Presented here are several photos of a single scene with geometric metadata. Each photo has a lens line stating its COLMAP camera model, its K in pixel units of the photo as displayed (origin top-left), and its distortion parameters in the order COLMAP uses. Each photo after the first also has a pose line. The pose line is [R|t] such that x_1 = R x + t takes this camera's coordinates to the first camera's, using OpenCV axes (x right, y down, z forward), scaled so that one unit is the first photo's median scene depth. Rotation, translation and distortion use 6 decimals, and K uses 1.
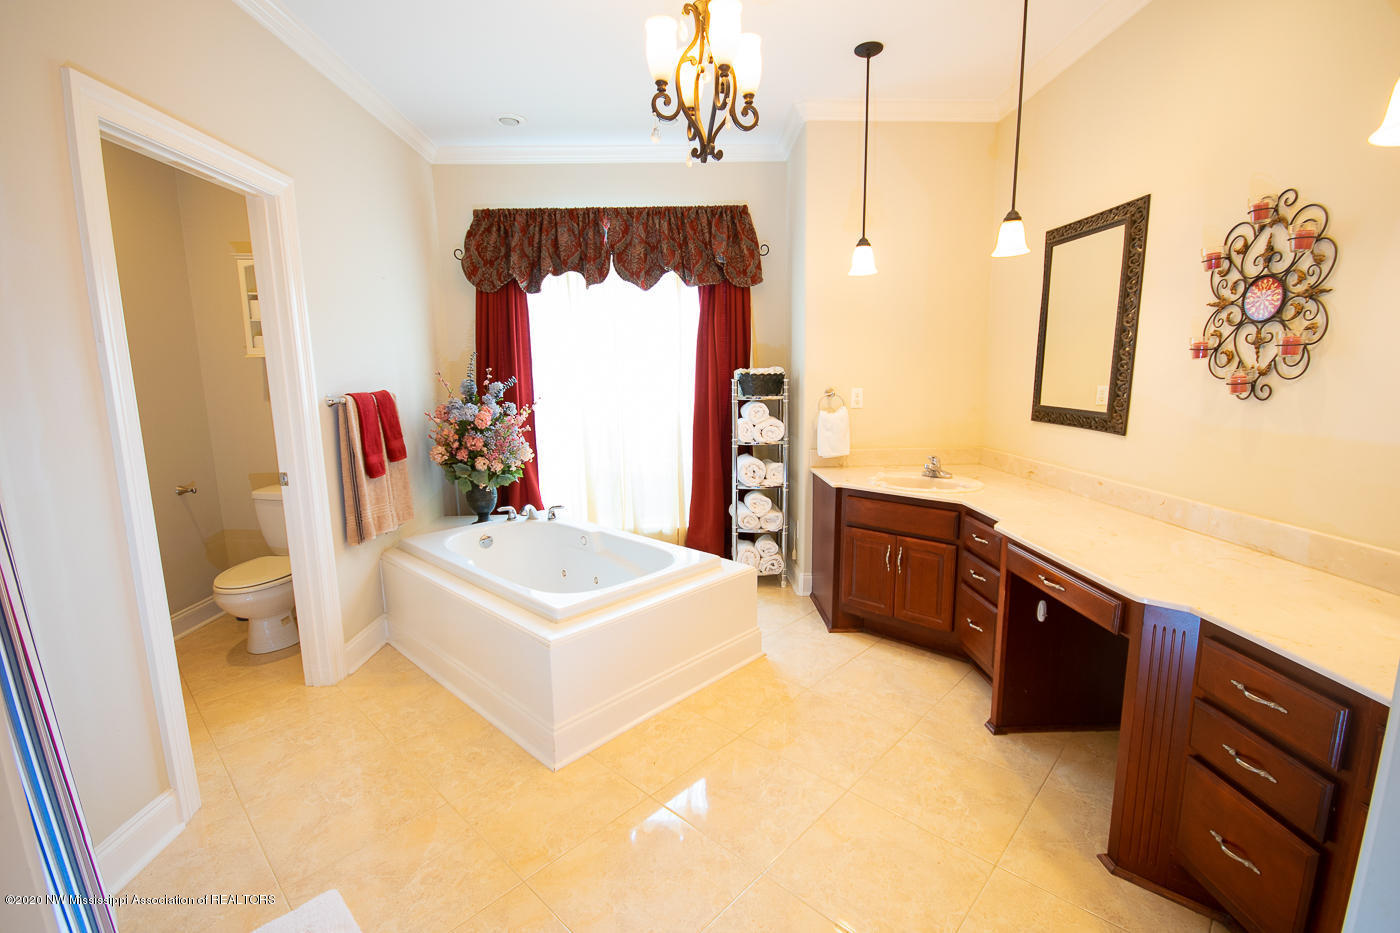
lens RADIAL K [[615.2, 0, 700.0], [0, 615.2, 466.5], [0, 0, 1]] dist [-0.002707, -0.000528]
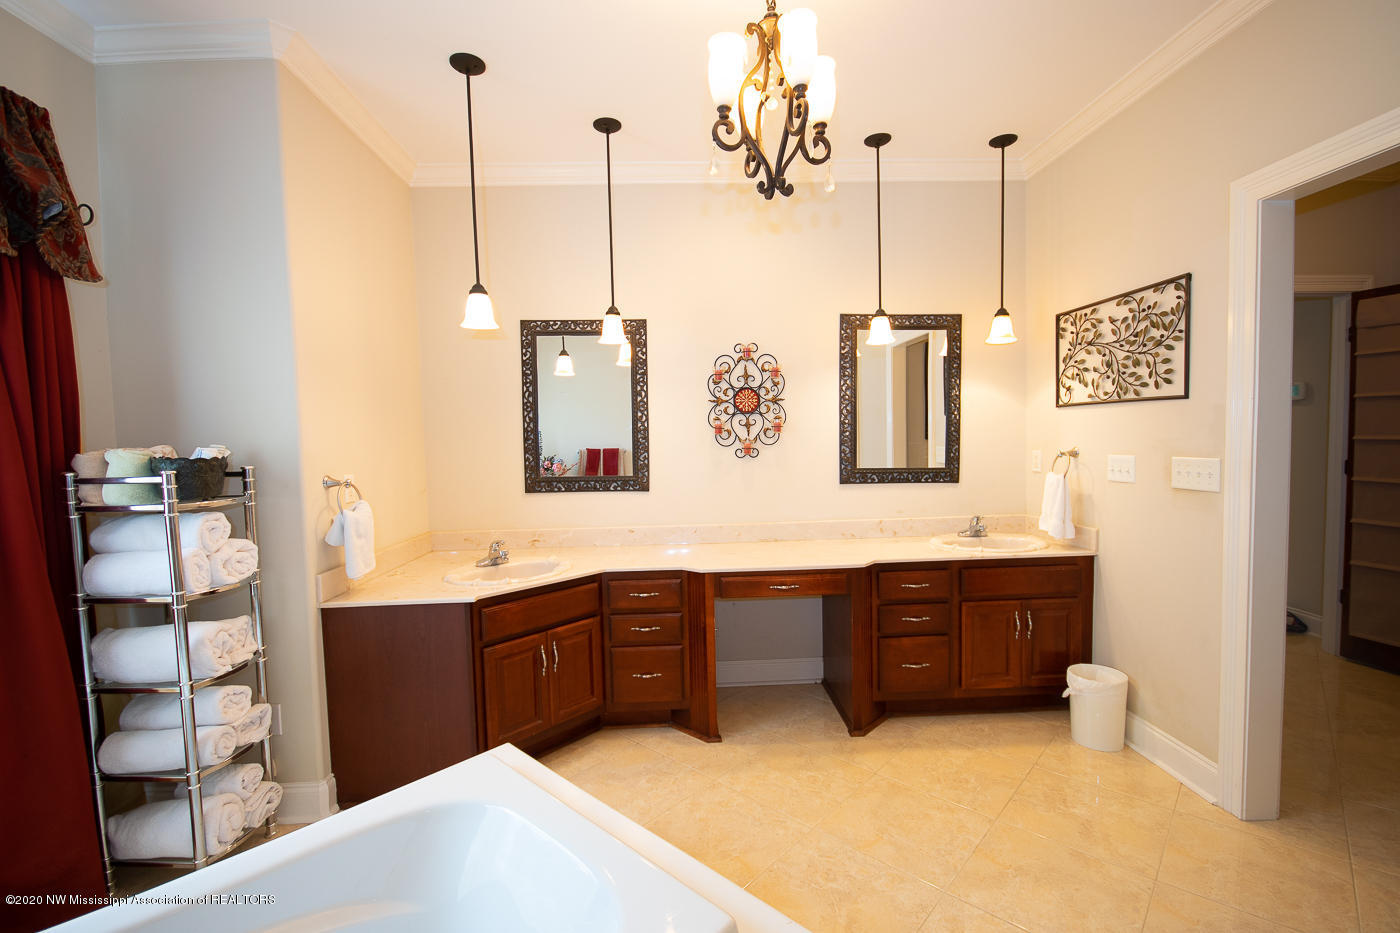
lens RADIAL K [[615.2, 0, 700.0], [0, 615.2, 466.5], [0, 0, 1]] dist [-0.002707, -0.000528]
pose [[-0.009669, -0.034498, 0.999358, -0.851141], [0.177855, 0.983410, 0.035668, -0.171594], [-0.984009, 0.178085, -0.003373, 1.158174]]
